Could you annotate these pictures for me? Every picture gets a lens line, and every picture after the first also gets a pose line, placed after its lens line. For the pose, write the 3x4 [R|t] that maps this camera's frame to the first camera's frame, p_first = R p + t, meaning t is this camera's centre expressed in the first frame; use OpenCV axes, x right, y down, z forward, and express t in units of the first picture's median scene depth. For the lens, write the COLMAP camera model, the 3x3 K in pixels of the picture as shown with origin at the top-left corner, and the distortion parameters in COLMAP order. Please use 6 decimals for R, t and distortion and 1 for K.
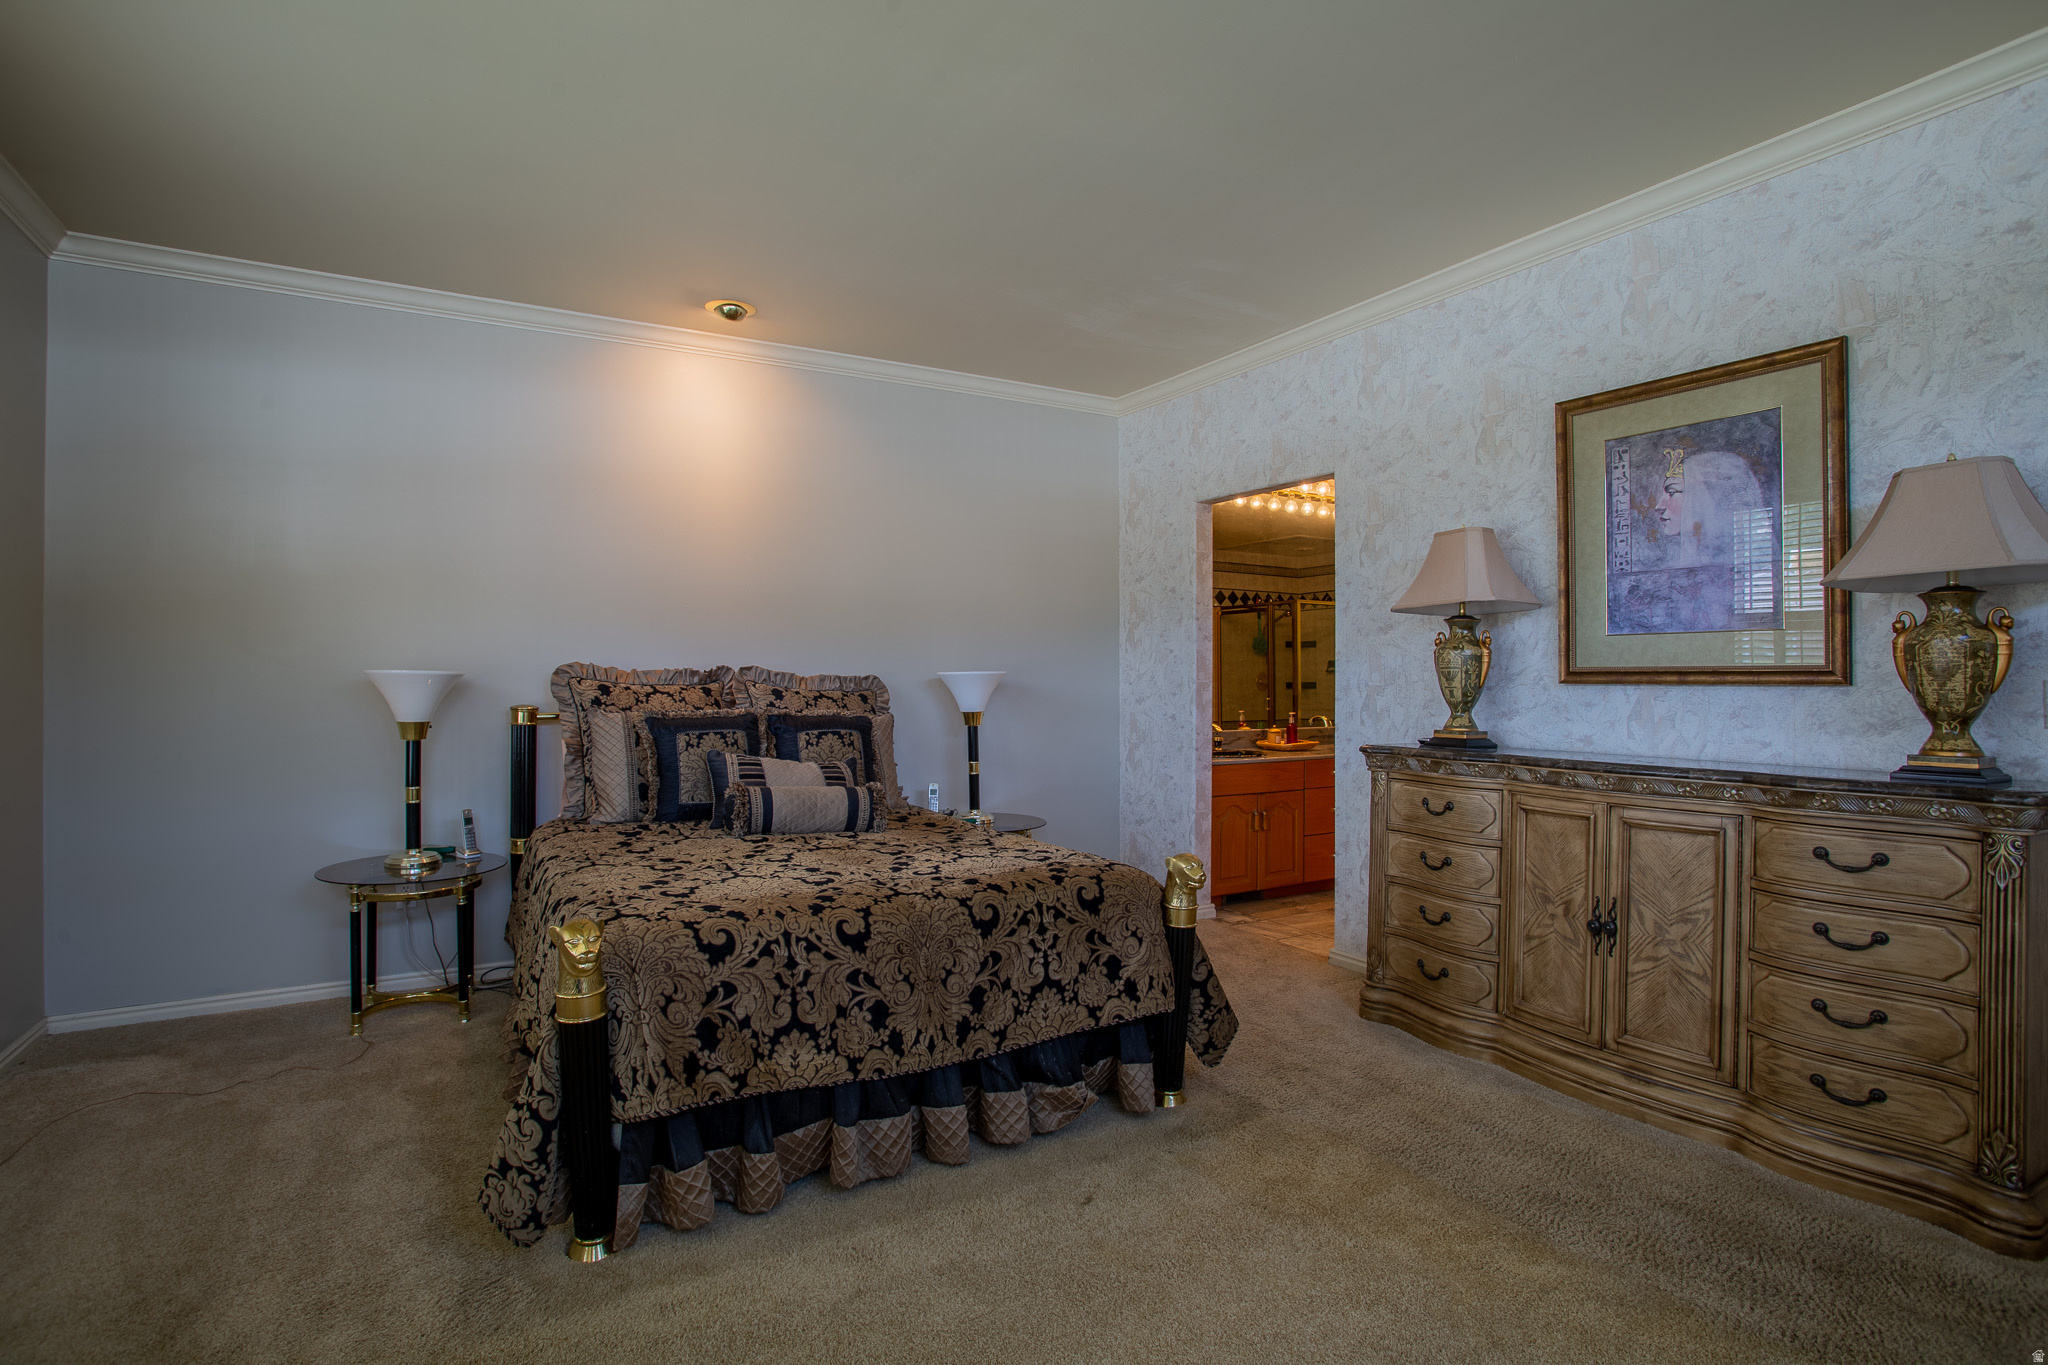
lens RADIAL K [[1003.5, 0, 1016.3], [0, 1003.5, 673.6], [0, 0, 1]] dist [-0.073653, 0.030299]
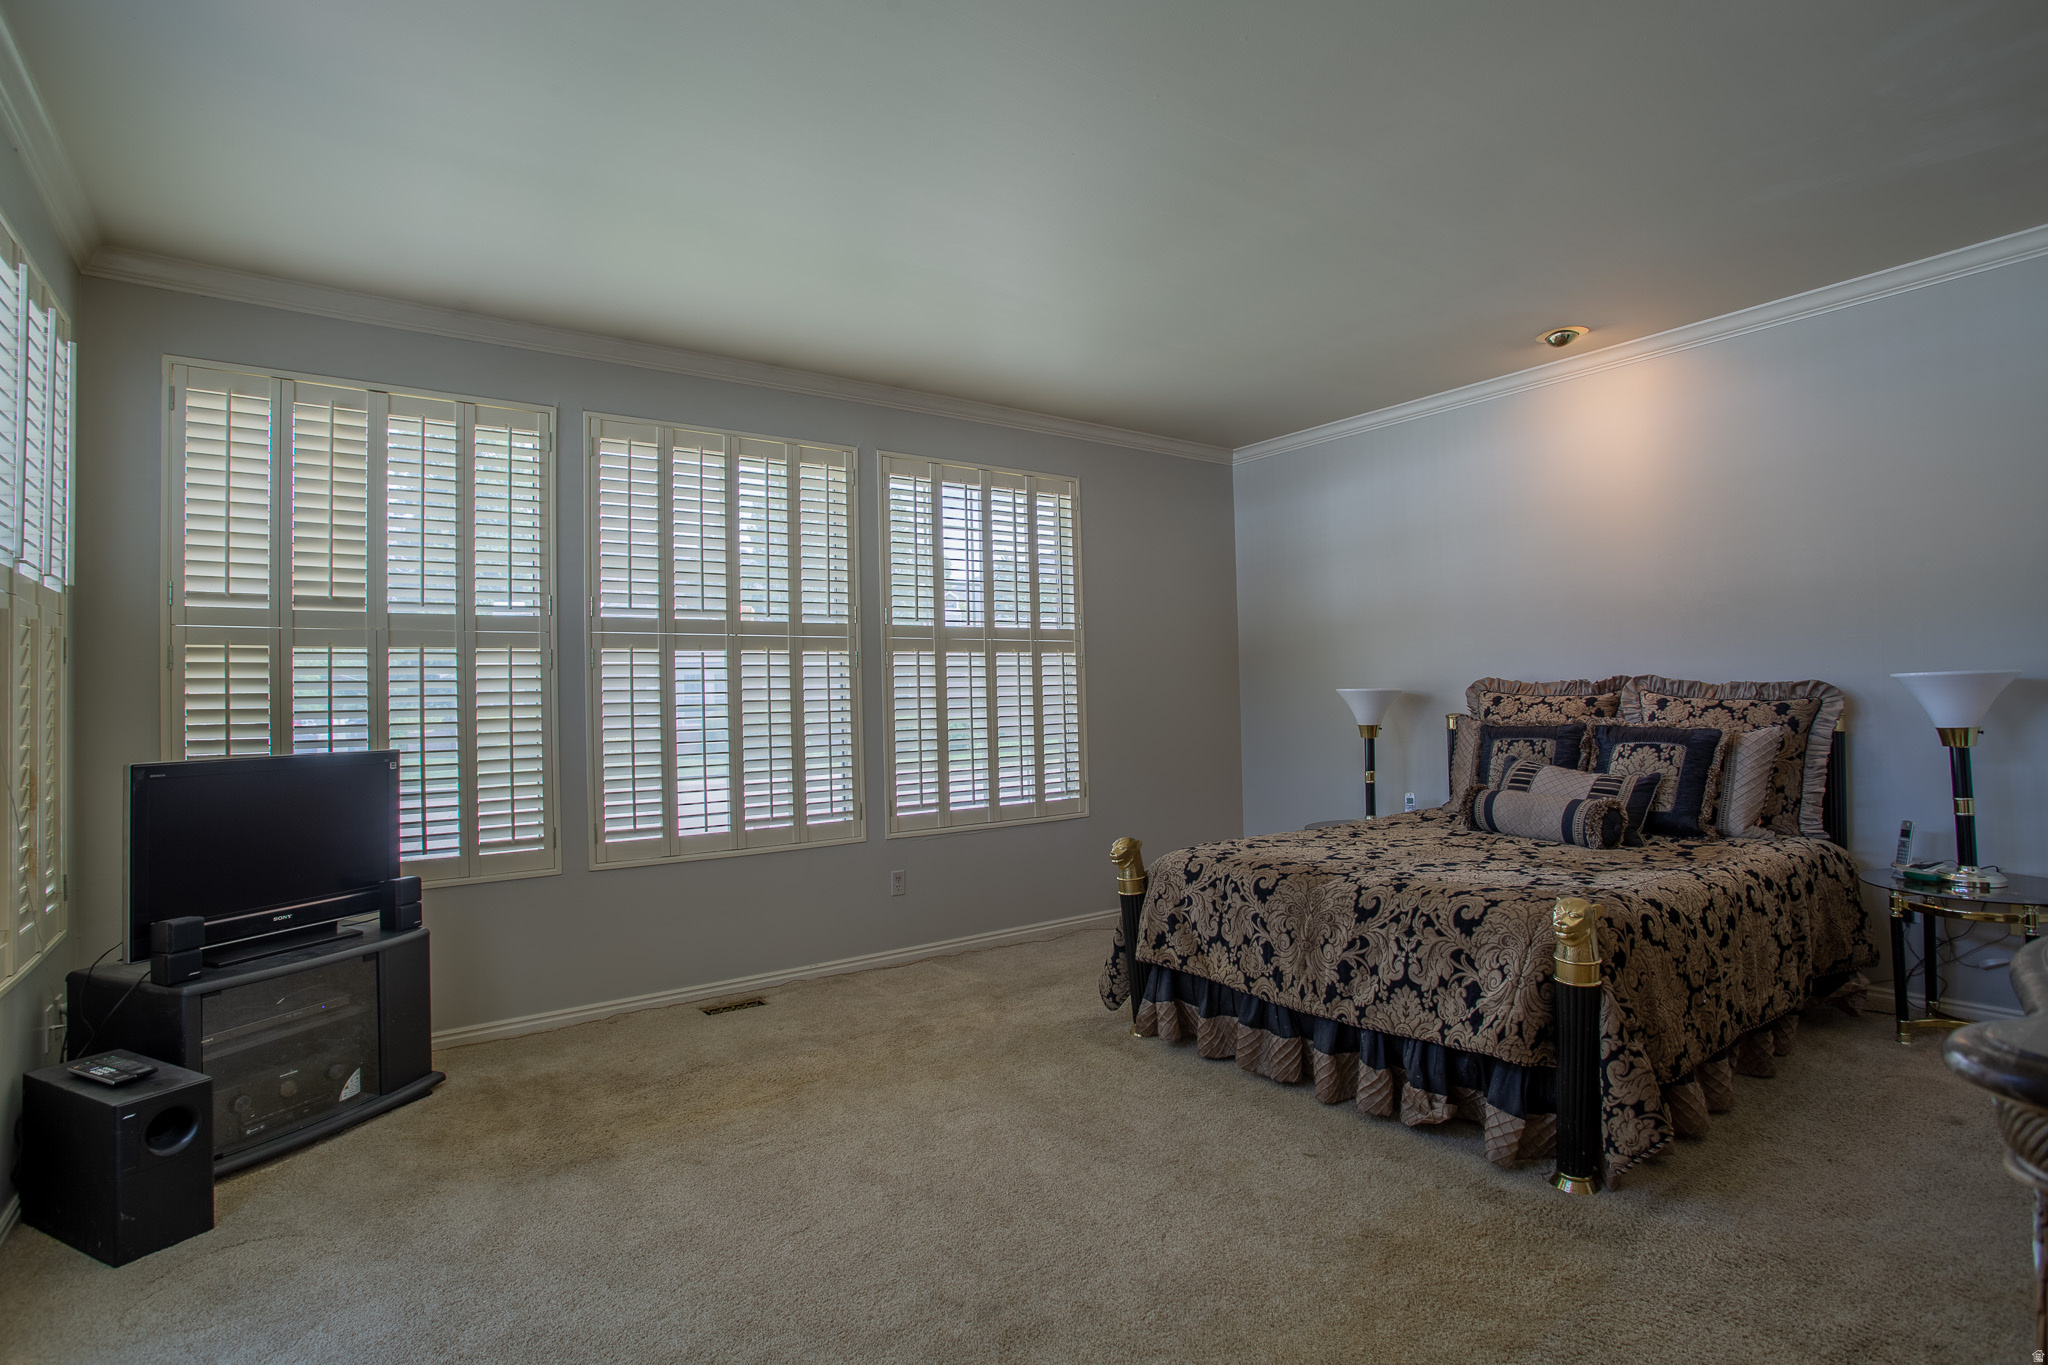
lens RADIAL K [[1003.5, 0, 1016.3], [0, 1003.5, 673.6], [0, 0, 1]] dist [-0.073653, 0.030299]
pose [[0.105452, -0.028991, -0.994002, 1.029404], [0.028294, 0.999258, -0.026143, -0.002087], [0.994022, -0.025368, 0.106194, 0.479675]]
